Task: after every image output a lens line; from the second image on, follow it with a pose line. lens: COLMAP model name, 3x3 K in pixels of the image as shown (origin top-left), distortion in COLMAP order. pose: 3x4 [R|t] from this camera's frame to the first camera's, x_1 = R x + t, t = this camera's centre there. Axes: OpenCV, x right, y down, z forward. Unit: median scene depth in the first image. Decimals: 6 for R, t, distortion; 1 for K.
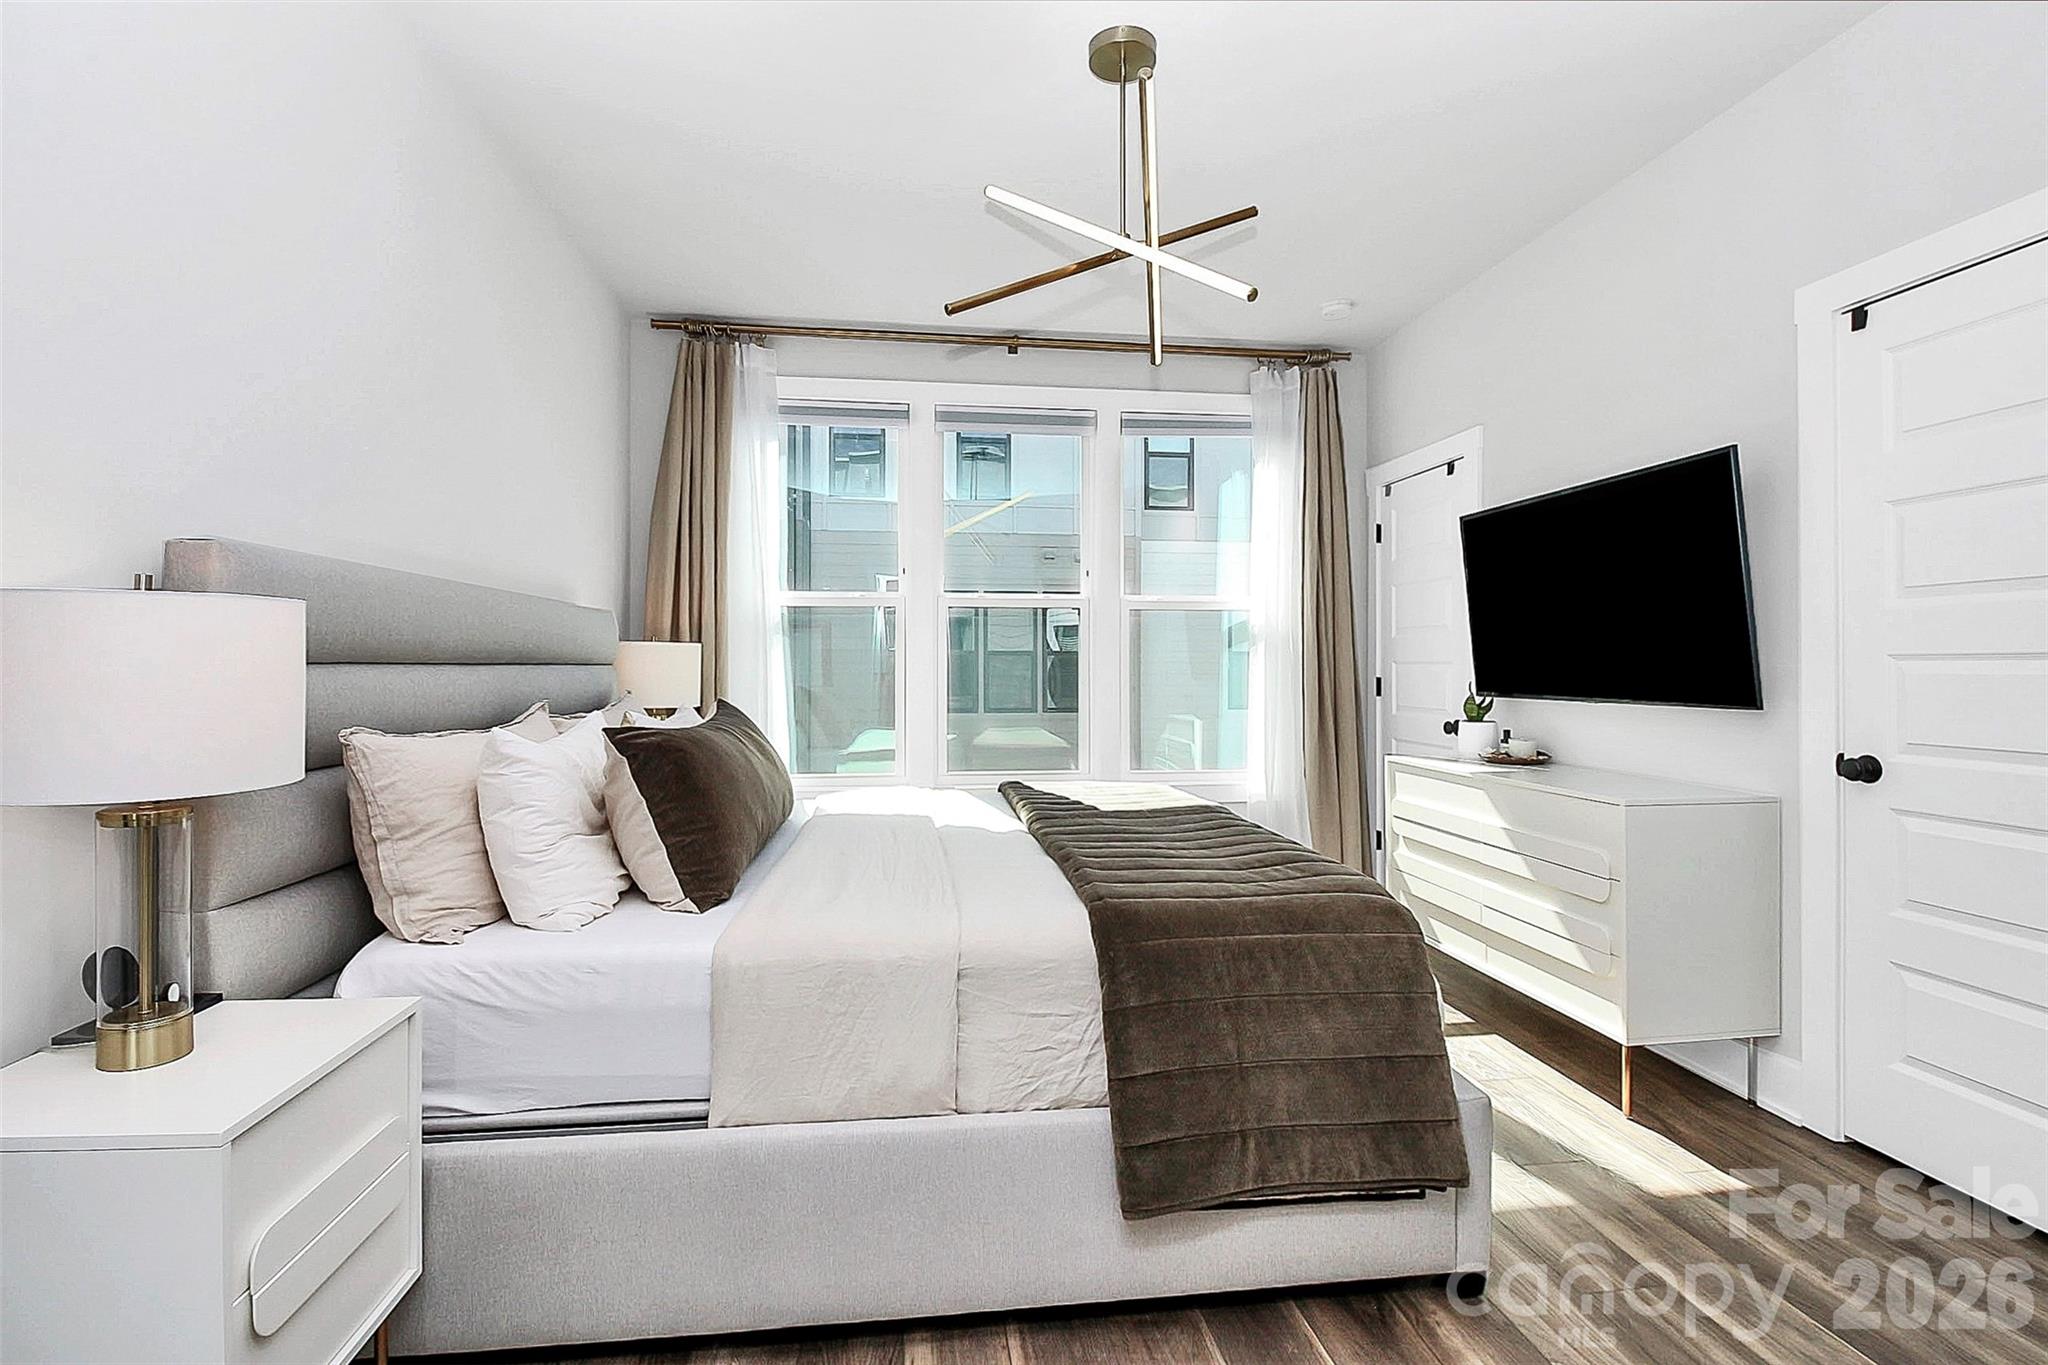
lens RADIAL K [[981.2, 0, 1005.1], [0, 981.2, 653.7], [0, 0, 1]] dist [-0.007990, -0.000576]
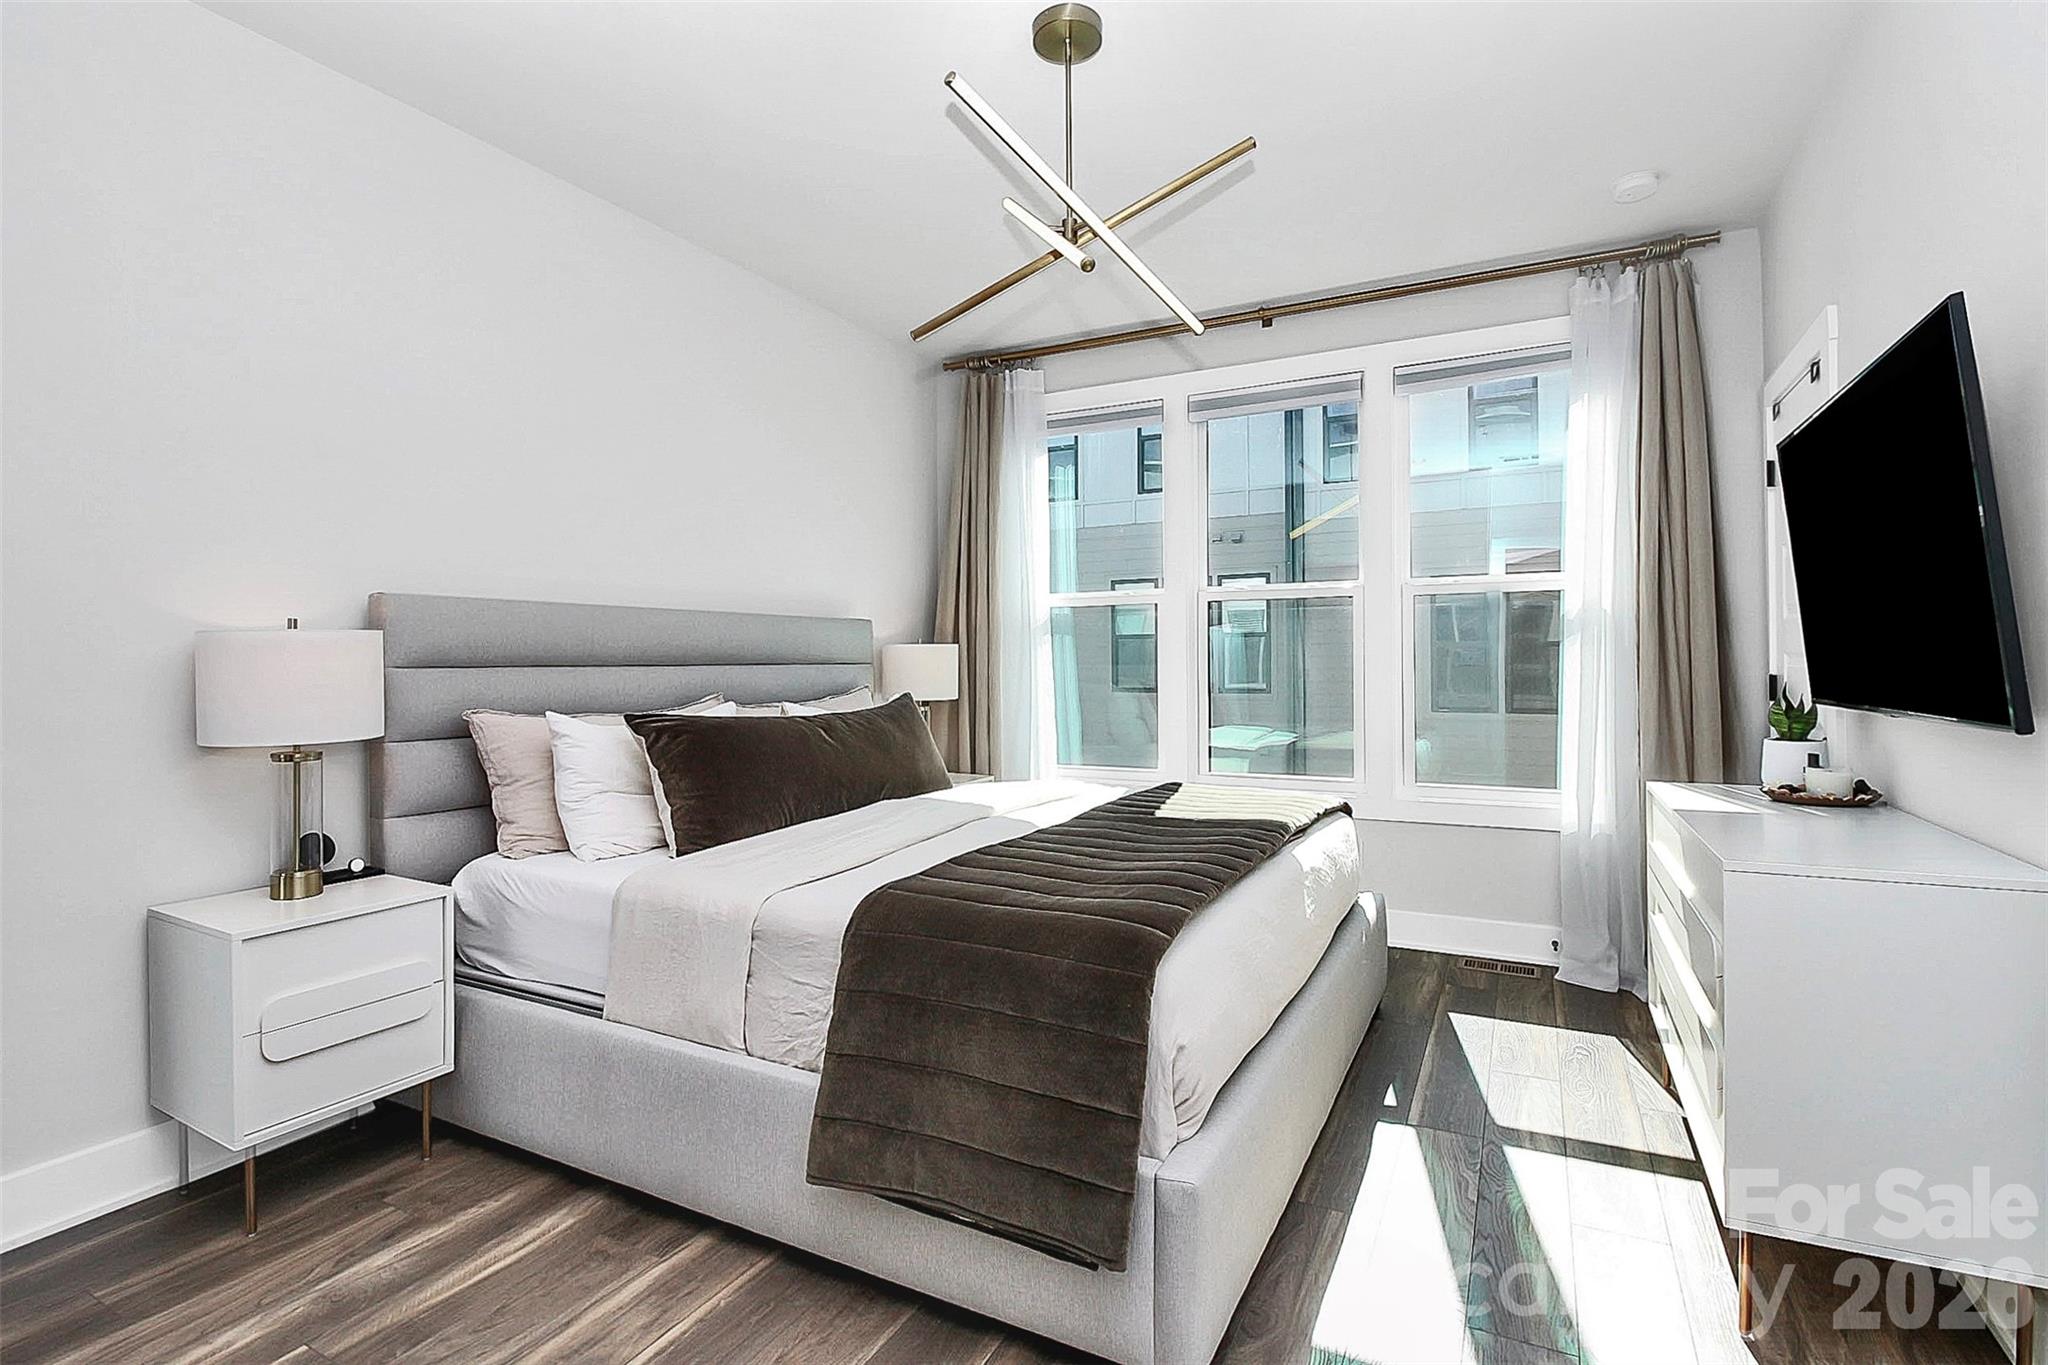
lens RADIAL K [[981.2, 0, 1005.1], [0, 981.2, 653.7], [0, 0, 1]] dist [-0.007990, -0.000576]
pose [[0.812065, -0.011018, -0.583463, 0.463193], [0.015070, 0.999884, 0.002093, -0.001170], [0.583372, -0.010492, 0.812137, 0.126589]]
